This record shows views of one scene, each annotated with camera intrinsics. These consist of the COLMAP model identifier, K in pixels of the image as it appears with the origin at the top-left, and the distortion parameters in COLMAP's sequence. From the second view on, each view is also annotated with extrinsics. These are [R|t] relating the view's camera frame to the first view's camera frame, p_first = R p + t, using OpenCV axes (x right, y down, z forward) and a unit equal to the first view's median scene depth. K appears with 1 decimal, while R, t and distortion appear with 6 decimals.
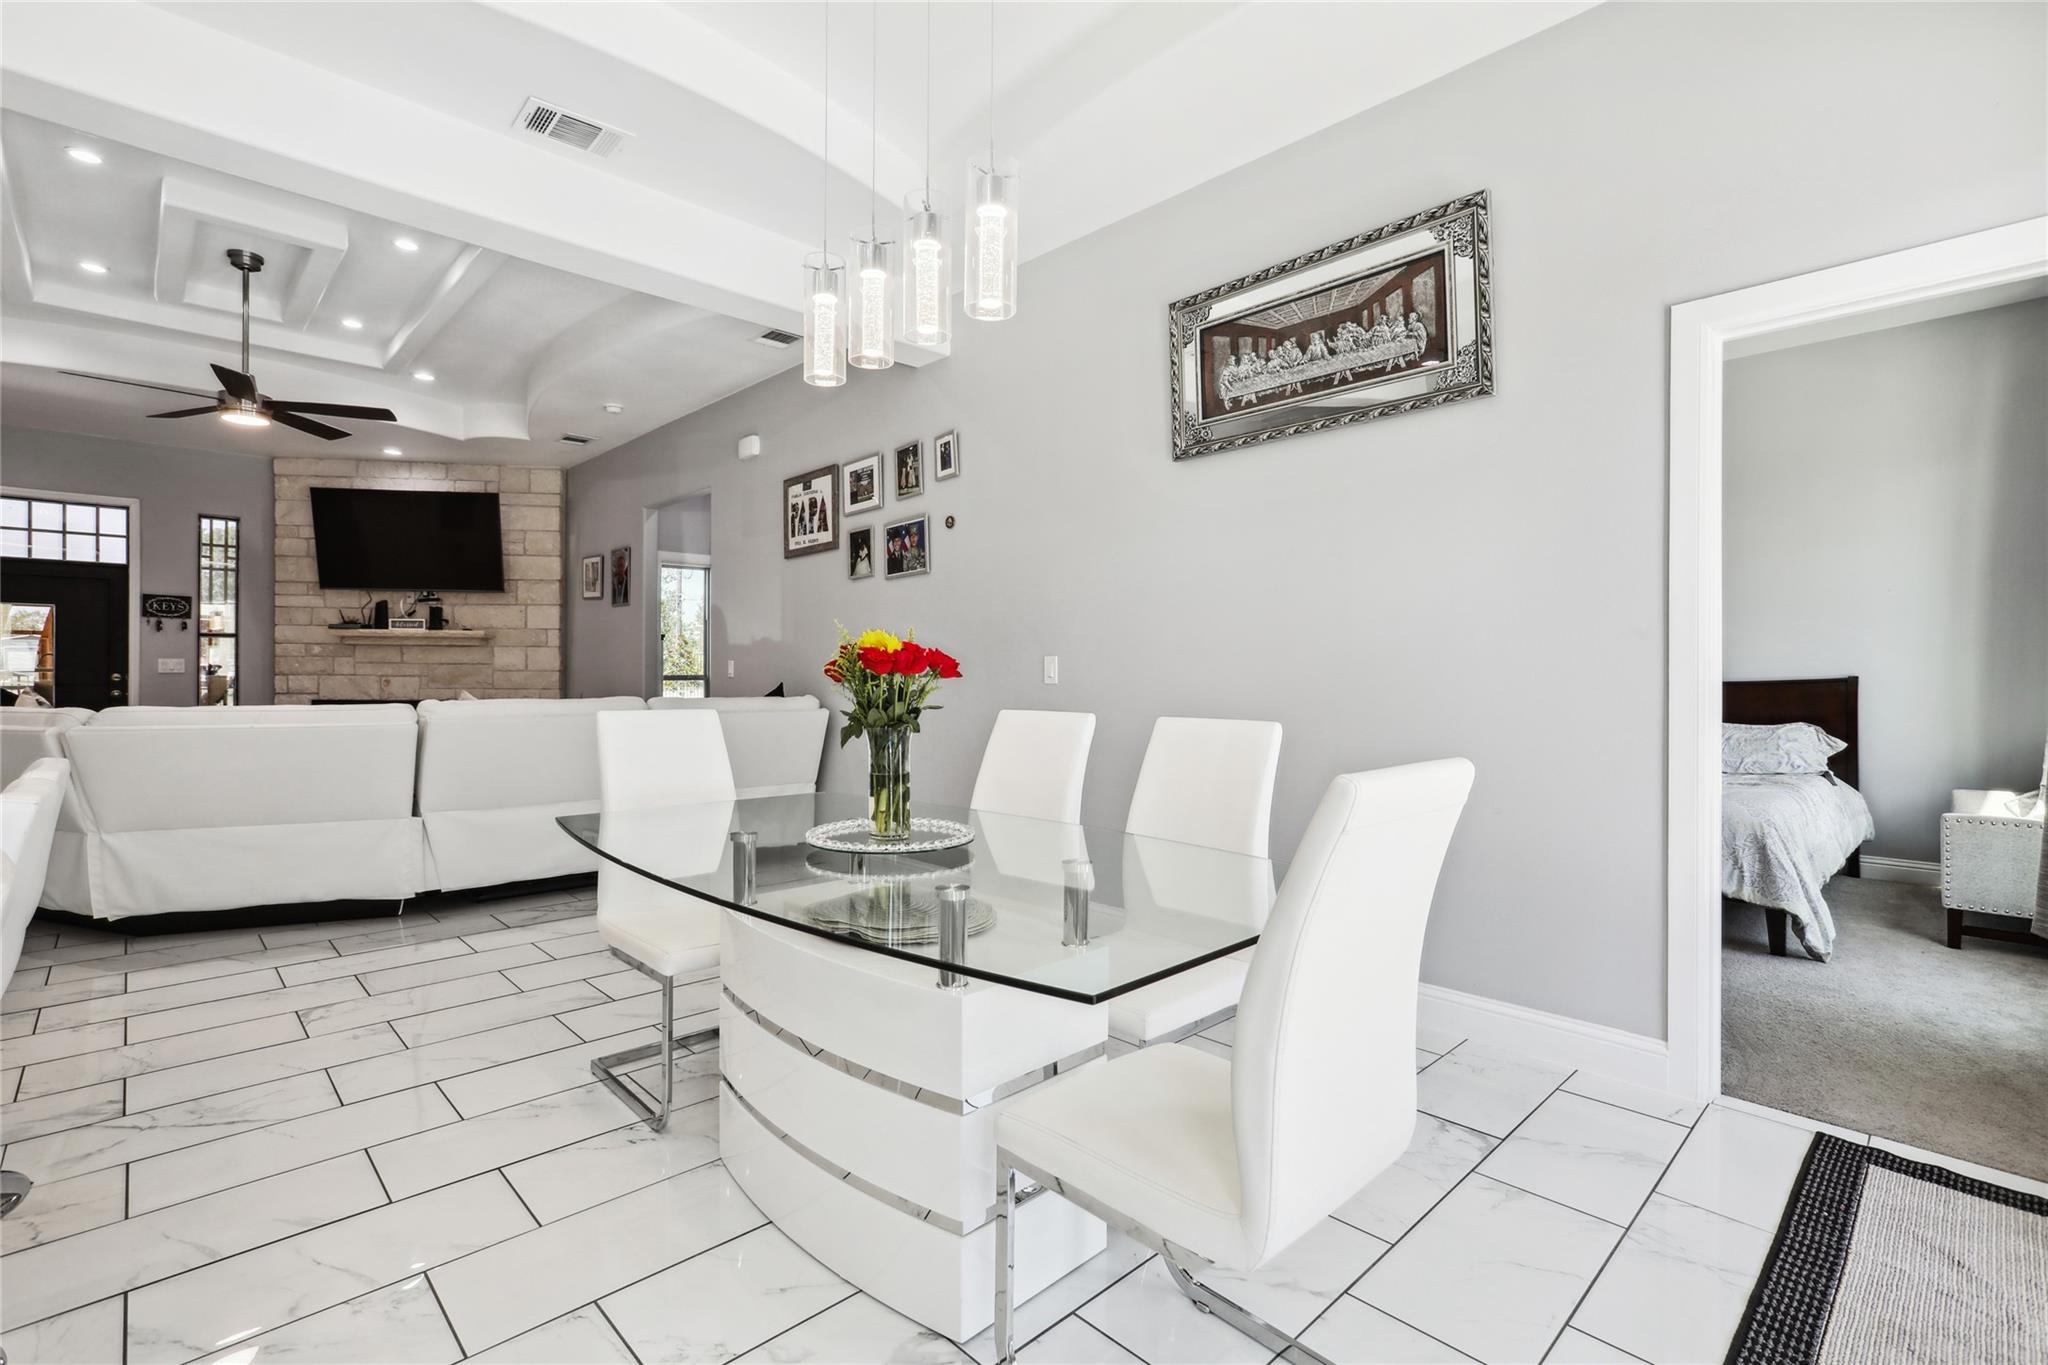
lens RADIAL K [[937.9, 0, 1017.1], [0, 937.9, 675.8], [0, 0, 1]] dist [-0.018922, 0.016342]
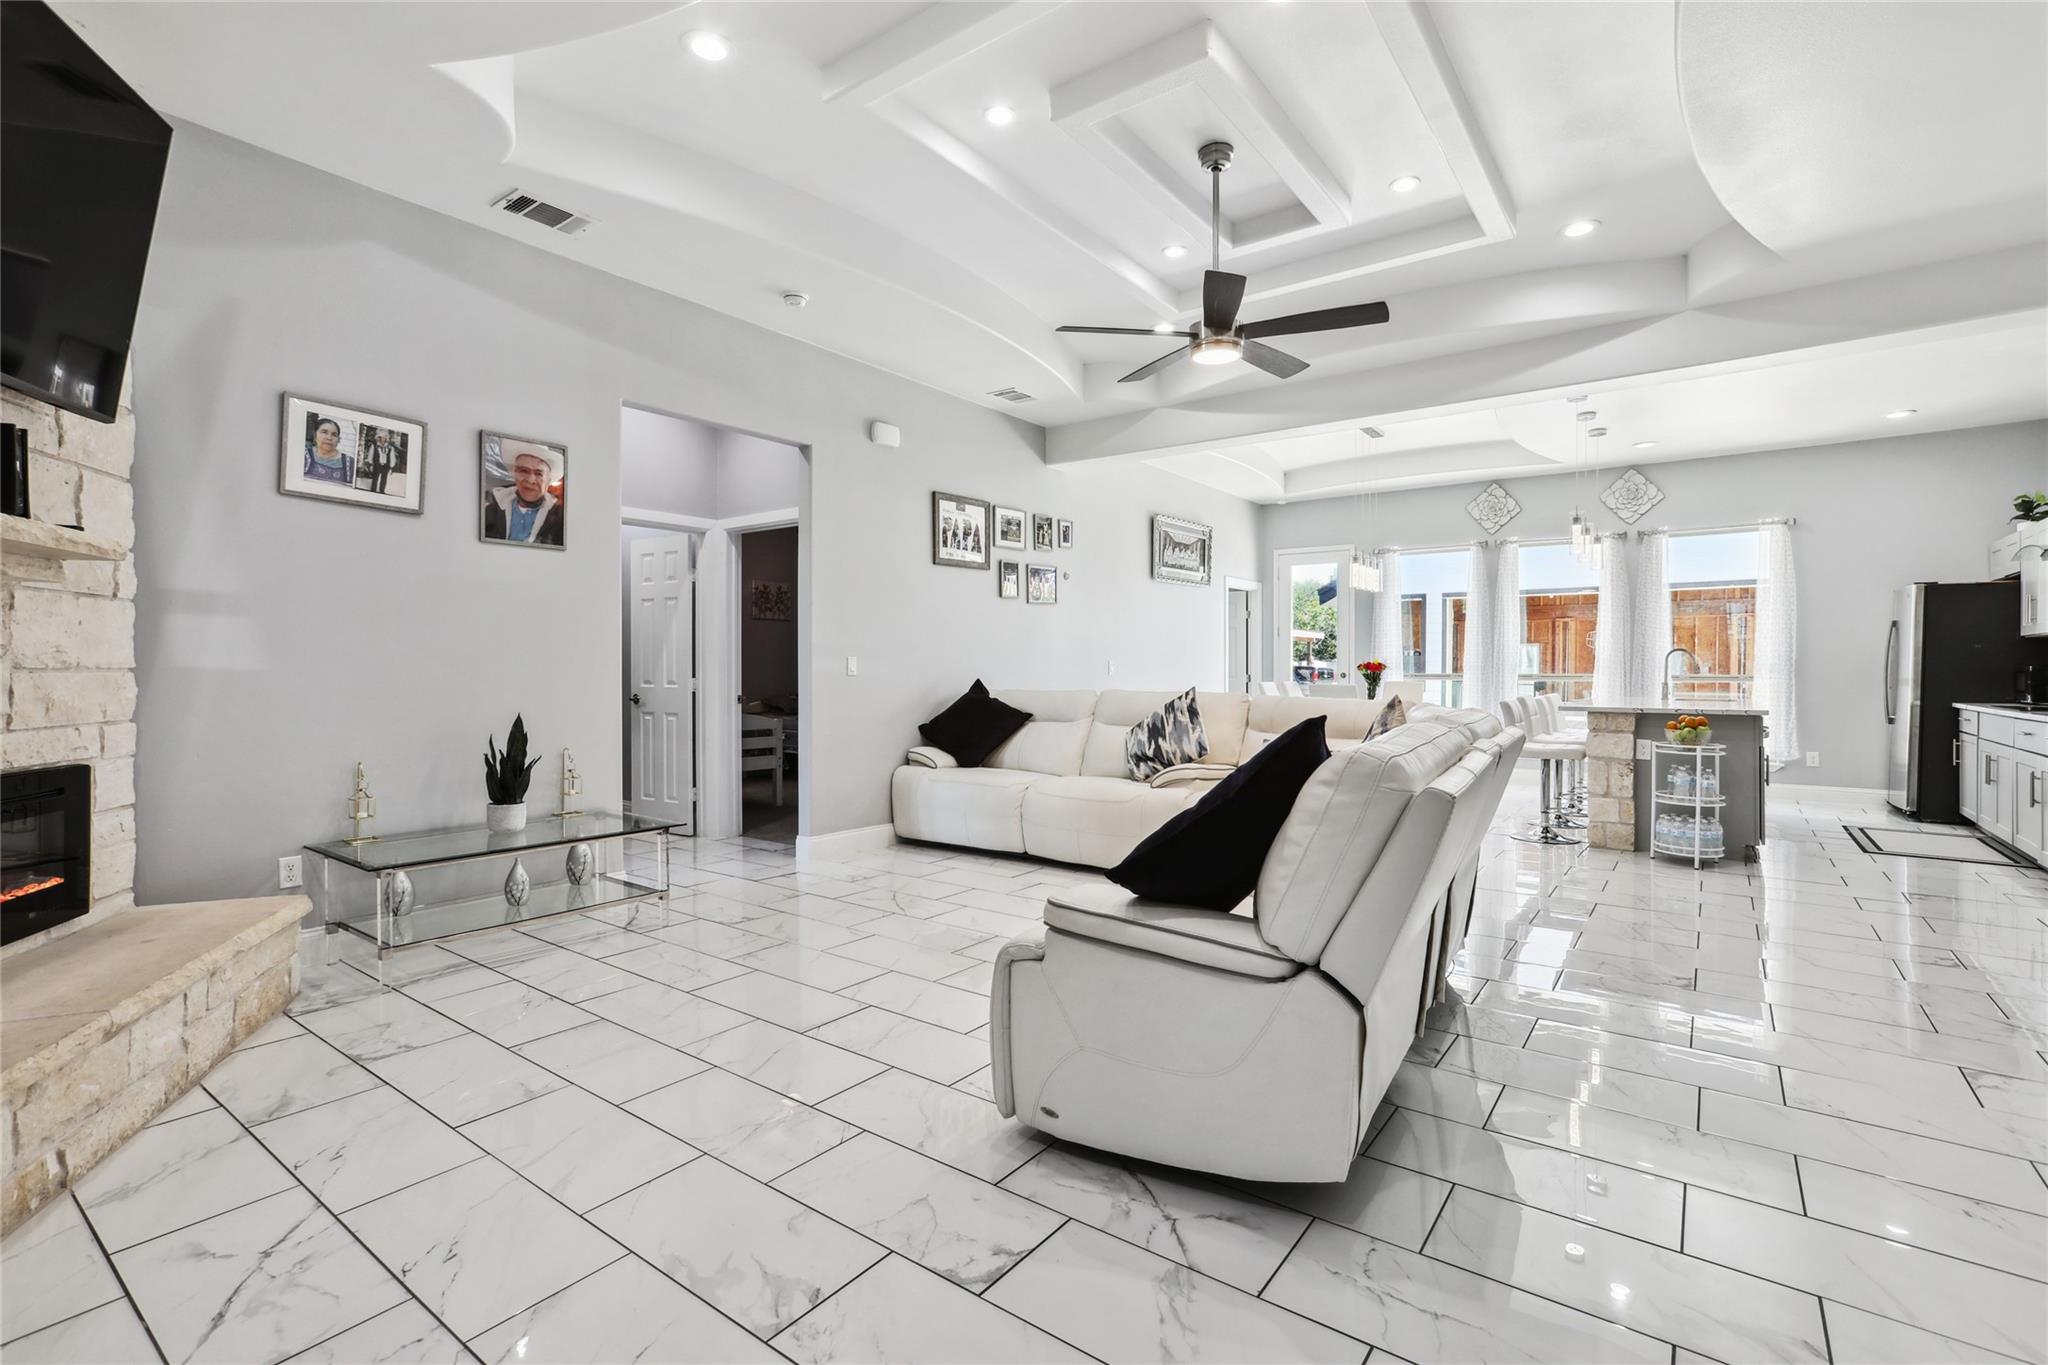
lens RADIAL K [[937.9, 0, 1023.2], [0, 937.9, 672.8], [0, 0, 1]] dist [-0.018922, 0.016342]
pose [[-0.162006, -0.006539, 0.986768, -0.953357], [0.003541, 0.999968, 0.007208, -0.006278], [-0.986783, 0.004662, -0.161977, 0.774646]]
